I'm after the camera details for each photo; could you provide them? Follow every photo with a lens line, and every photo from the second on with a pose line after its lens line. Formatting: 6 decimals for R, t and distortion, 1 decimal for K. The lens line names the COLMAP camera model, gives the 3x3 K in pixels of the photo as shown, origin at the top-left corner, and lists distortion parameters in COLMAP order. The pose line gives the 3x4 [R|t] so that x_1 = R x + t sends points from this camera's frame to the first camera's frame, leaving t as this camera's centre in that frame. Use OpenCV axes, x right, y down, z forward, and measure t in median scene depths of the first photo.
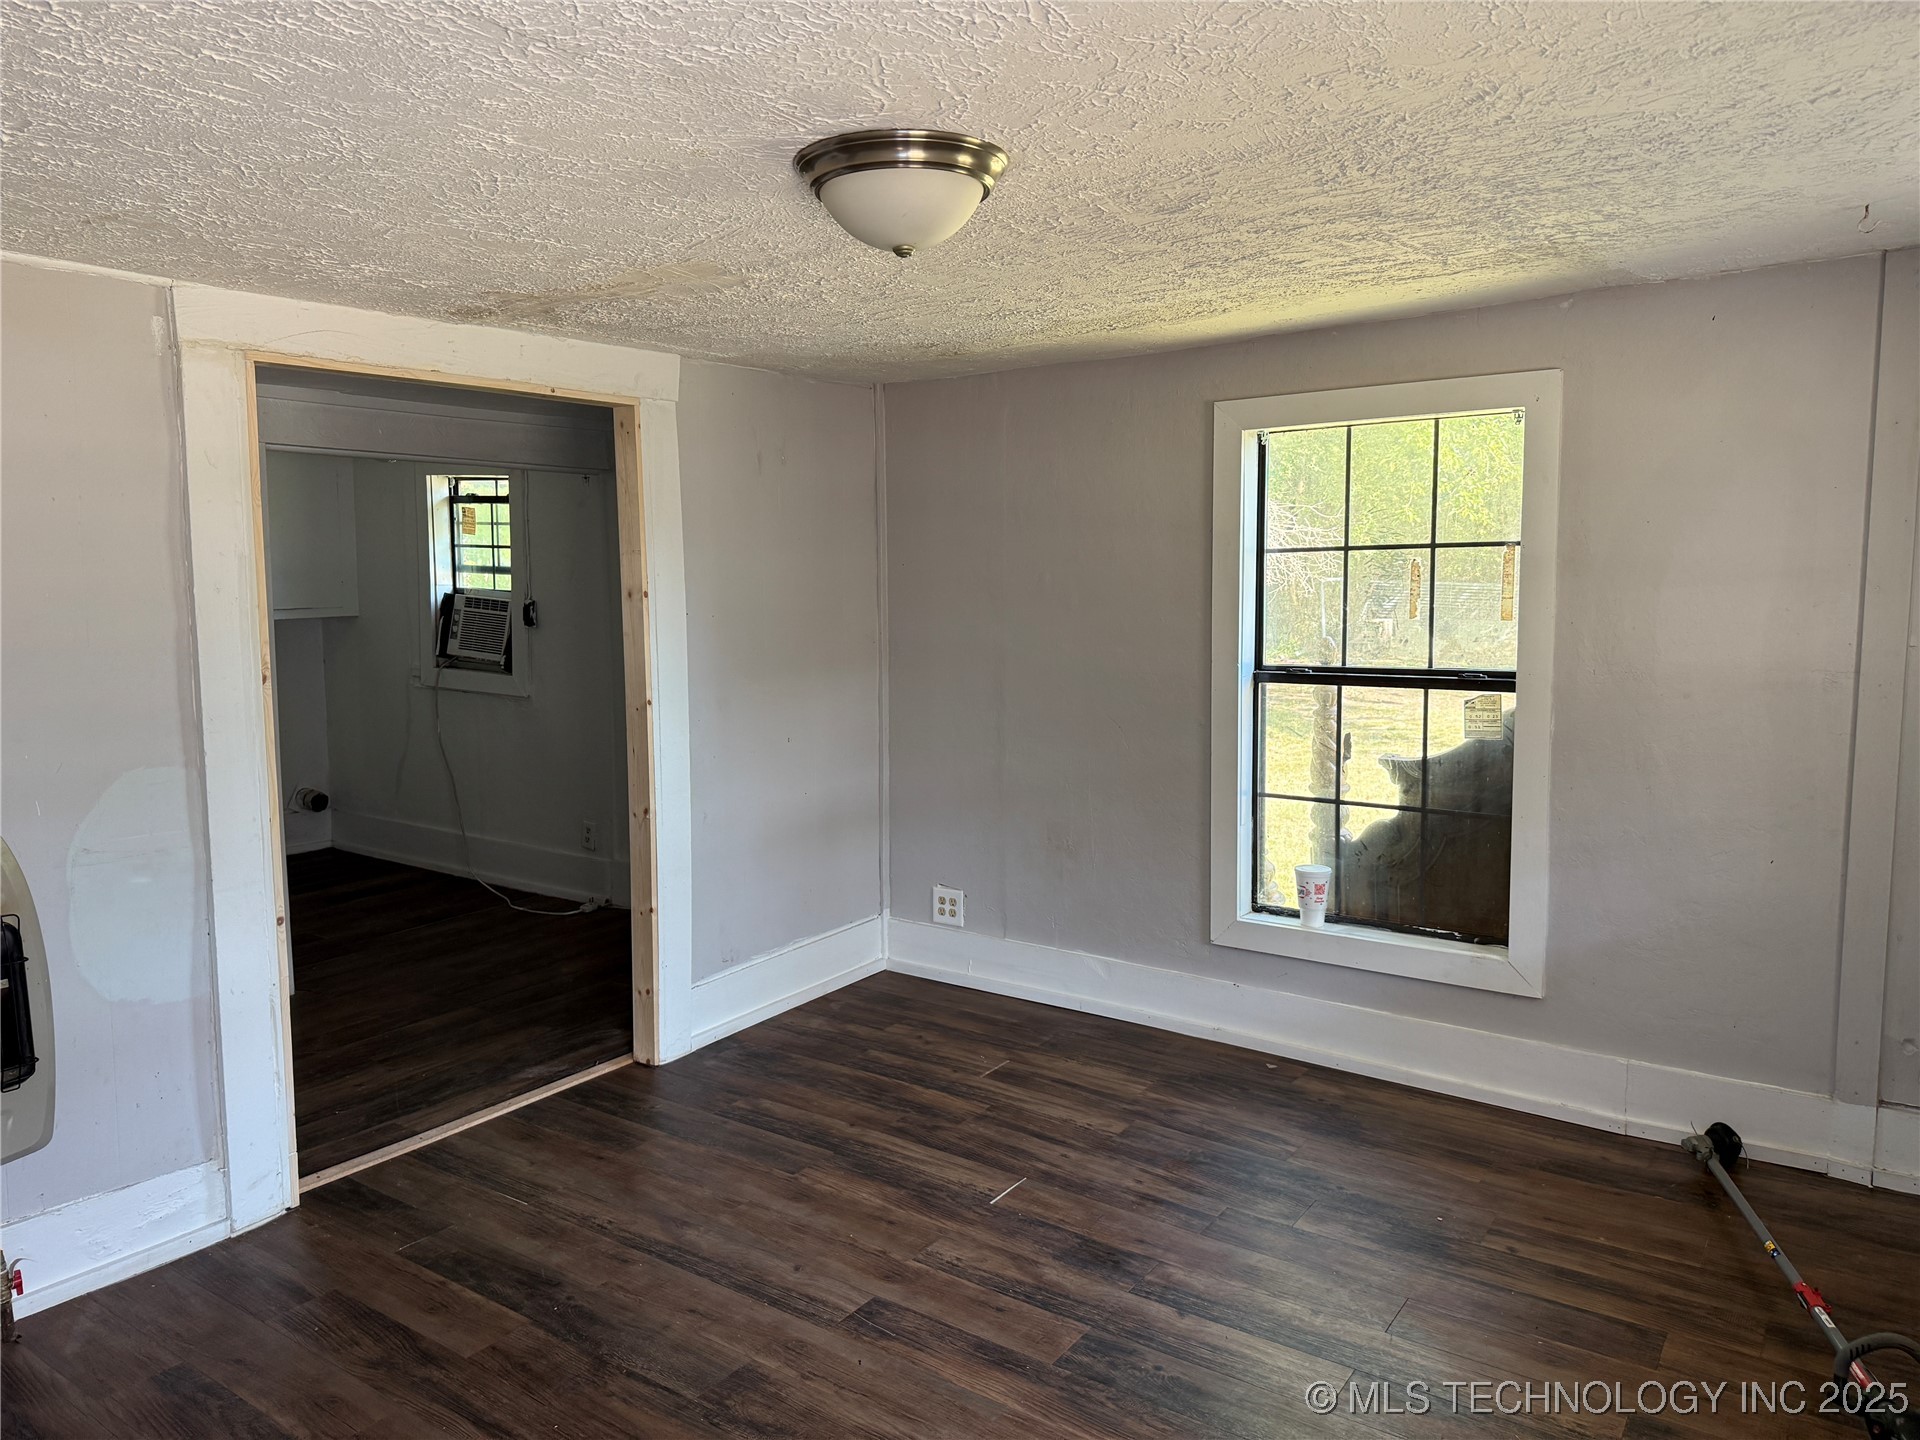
lens RADIAL K [[1366.5, 0, 966.0], [0, 1366.5, 725.6], [0, 0, 1]] dist [0.092868, -0.097148]
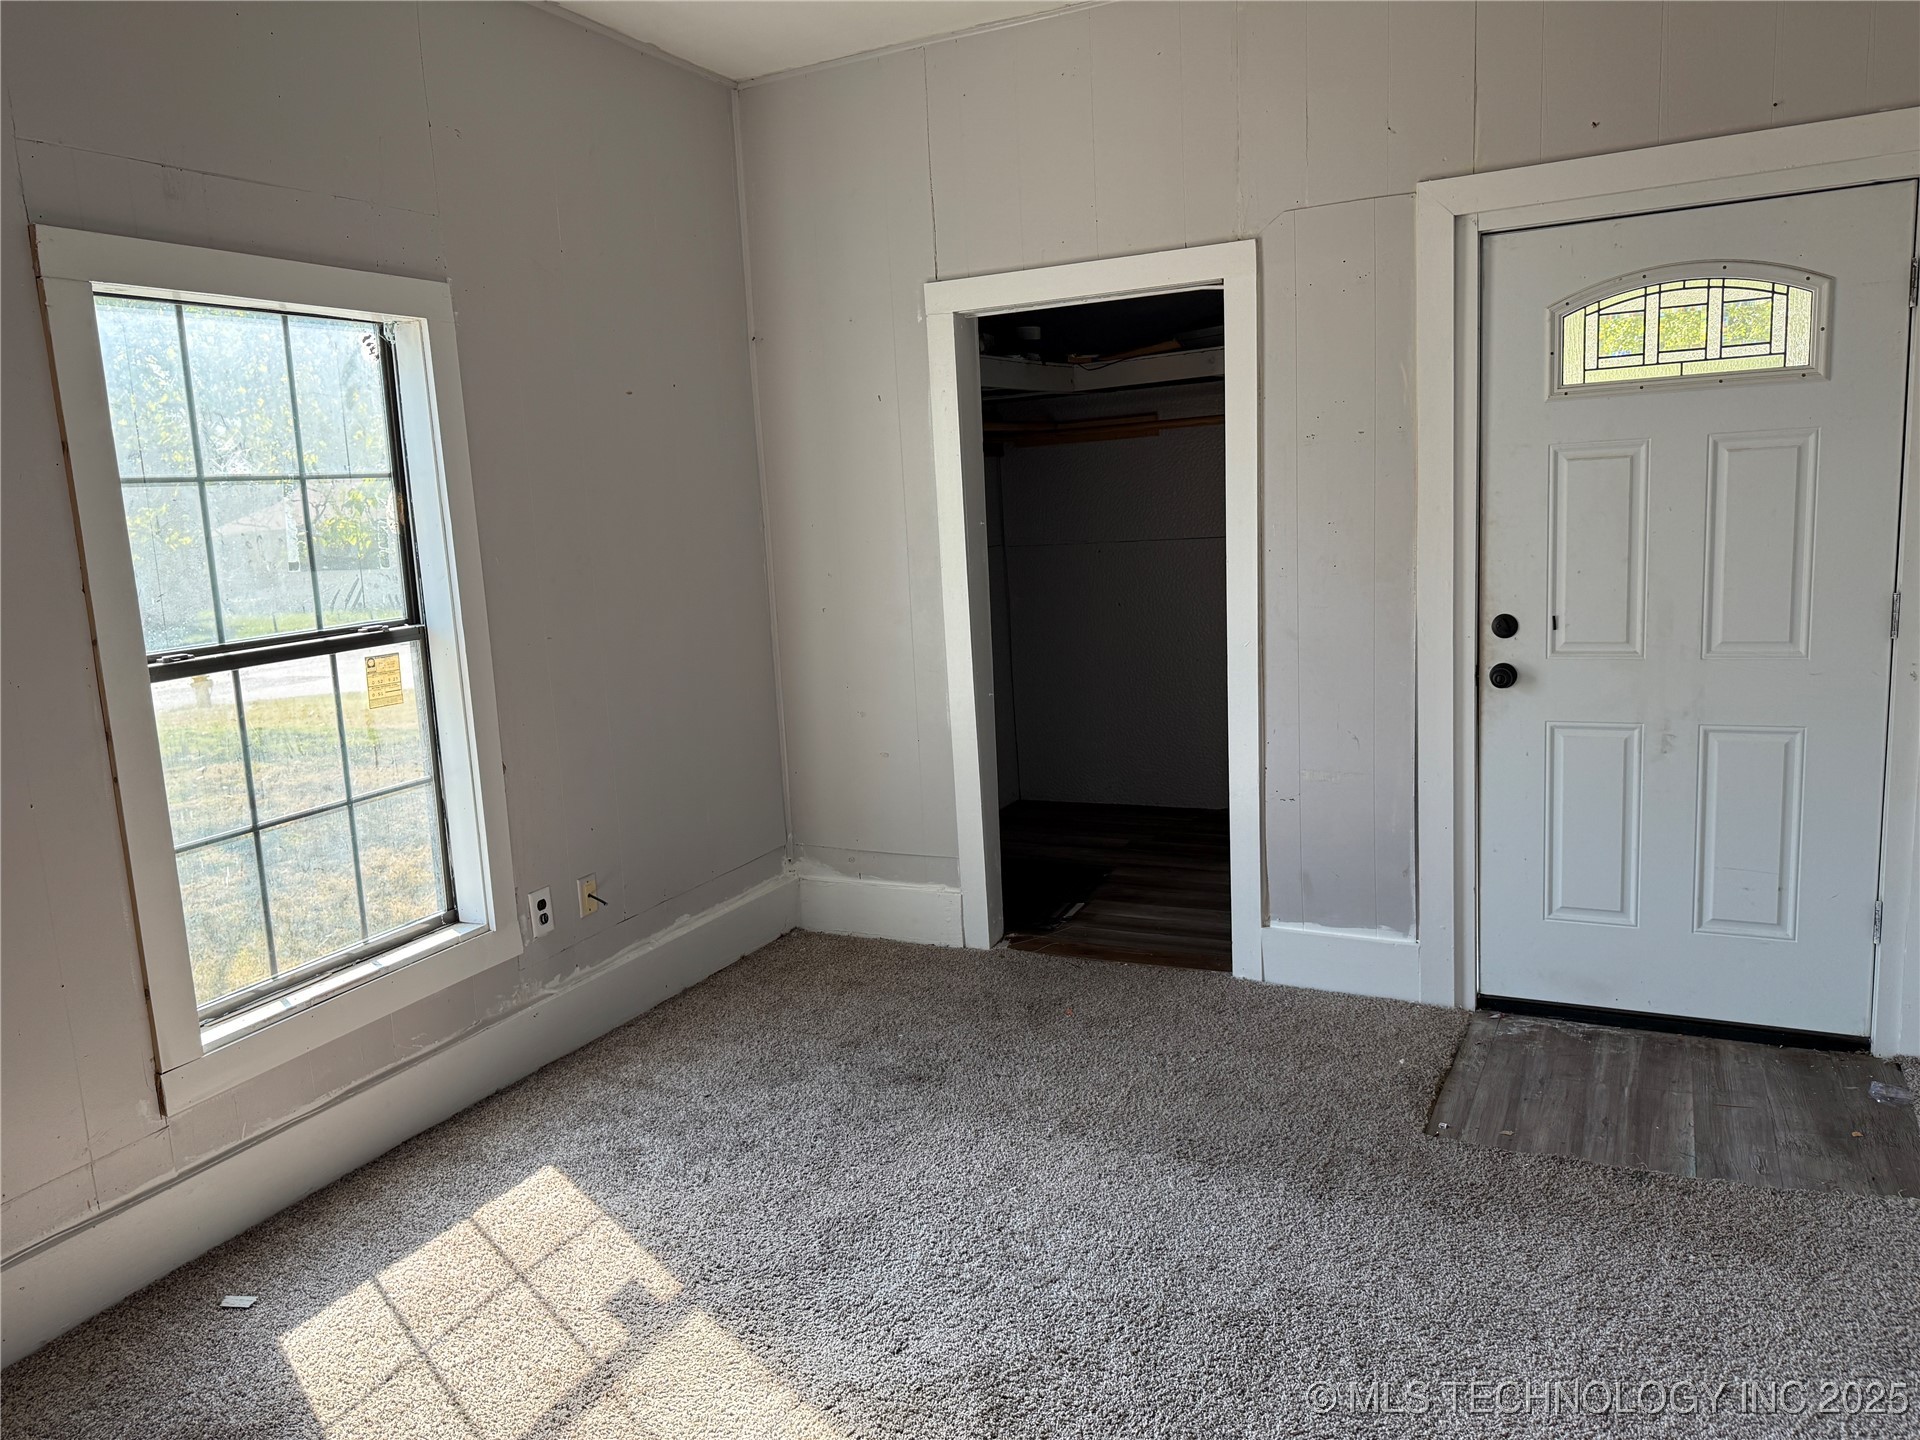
lens RADIAL K [[1366.5, 0, 955.3], [0, 1366.5, 716.0], [0, 0, 1]] dist [0.092868, -0.097148]
pose [[-0.121876, -0.164415, 0.978833, -0.537083], [0.135504, 0.974195, 0.180508, -0.092386], [-0.983252, 0.154636, -0.096452, 0.746109]]
